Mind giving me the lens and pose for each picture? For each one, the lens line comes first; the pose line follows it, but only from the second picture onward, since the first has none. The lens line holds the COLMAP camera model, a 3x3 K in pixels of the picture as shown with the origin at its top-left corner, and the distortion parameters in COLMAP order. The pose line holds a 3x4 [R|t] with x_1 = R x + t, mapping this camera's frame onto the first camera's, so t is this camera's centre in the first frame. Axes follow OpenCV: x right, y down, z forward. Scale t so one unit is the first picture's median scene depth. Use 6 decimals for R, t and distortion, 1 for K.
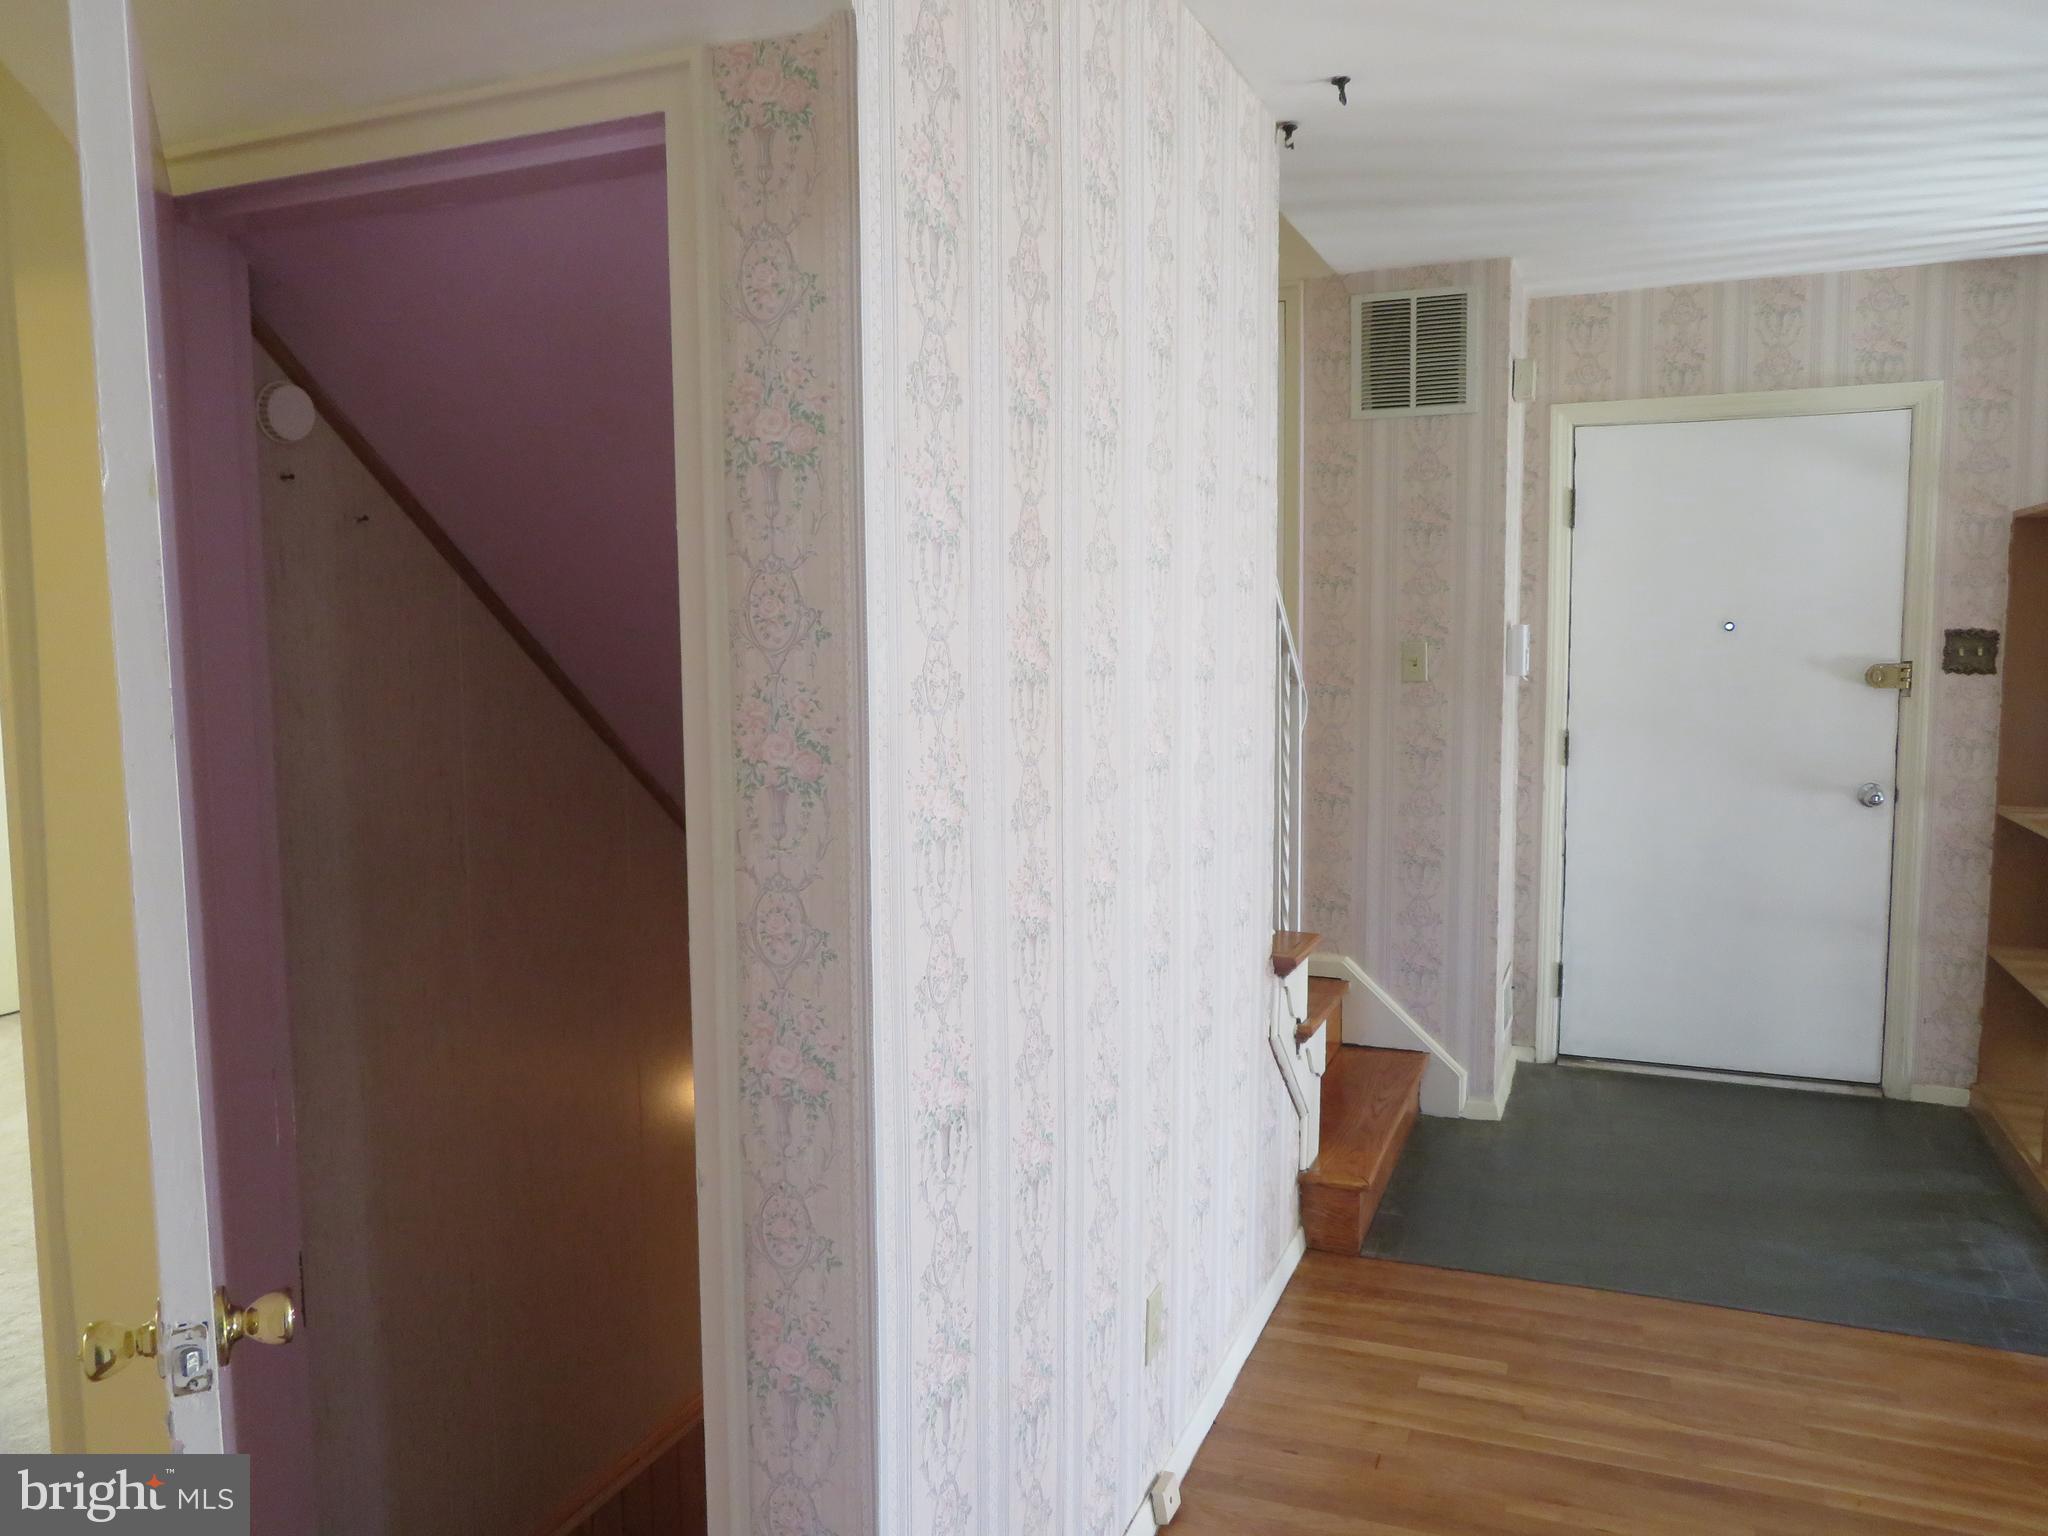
lens RADIAL K [[1461.8, 0, 1021.9], [0, 1461.8, 761.1], [0, 0, 1]] dist [-0.013095, 0.006750]
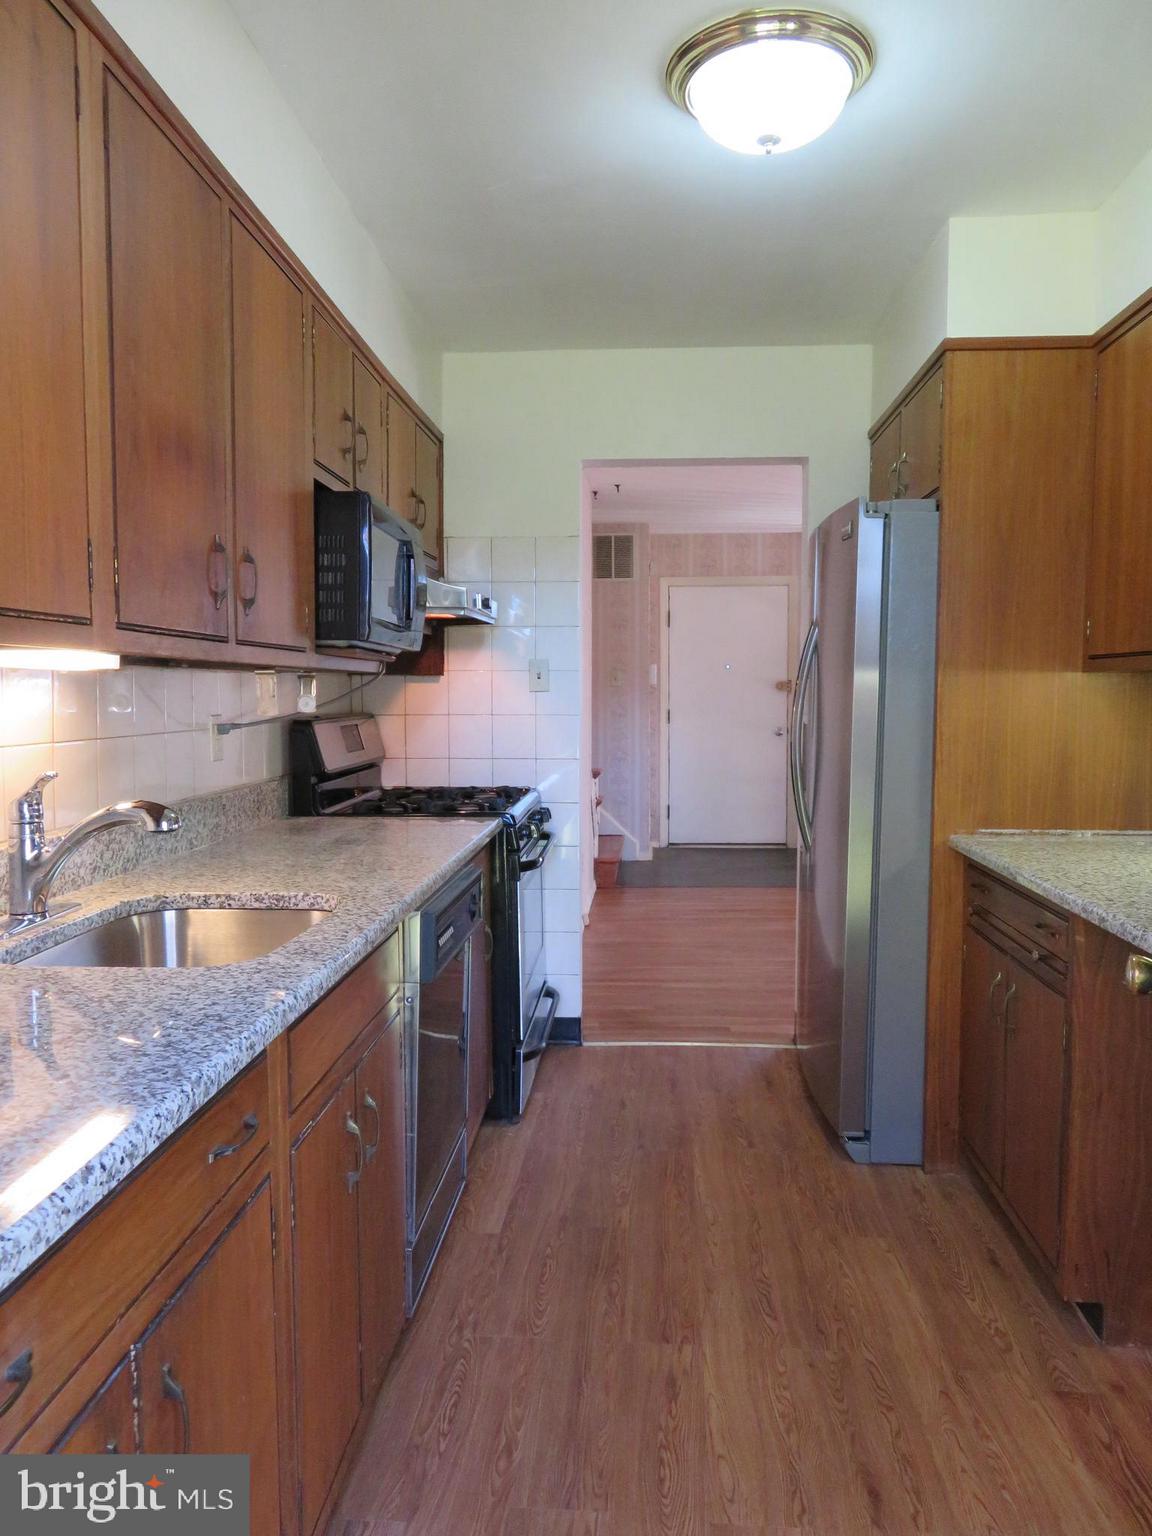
lens RADIAL K [[1096.4, 0, 578.5], [0, 1096.4, 769.2], [0, 0, 1]] dist [-0.013095, 0.006750]
pose [[0.947042, -0.018100, 0.320600, -0.394693], [0.026681, 0.999393, -0.022394, 0.127078], [-0.320000, 0.029762, 0.946950, -0.754394]]
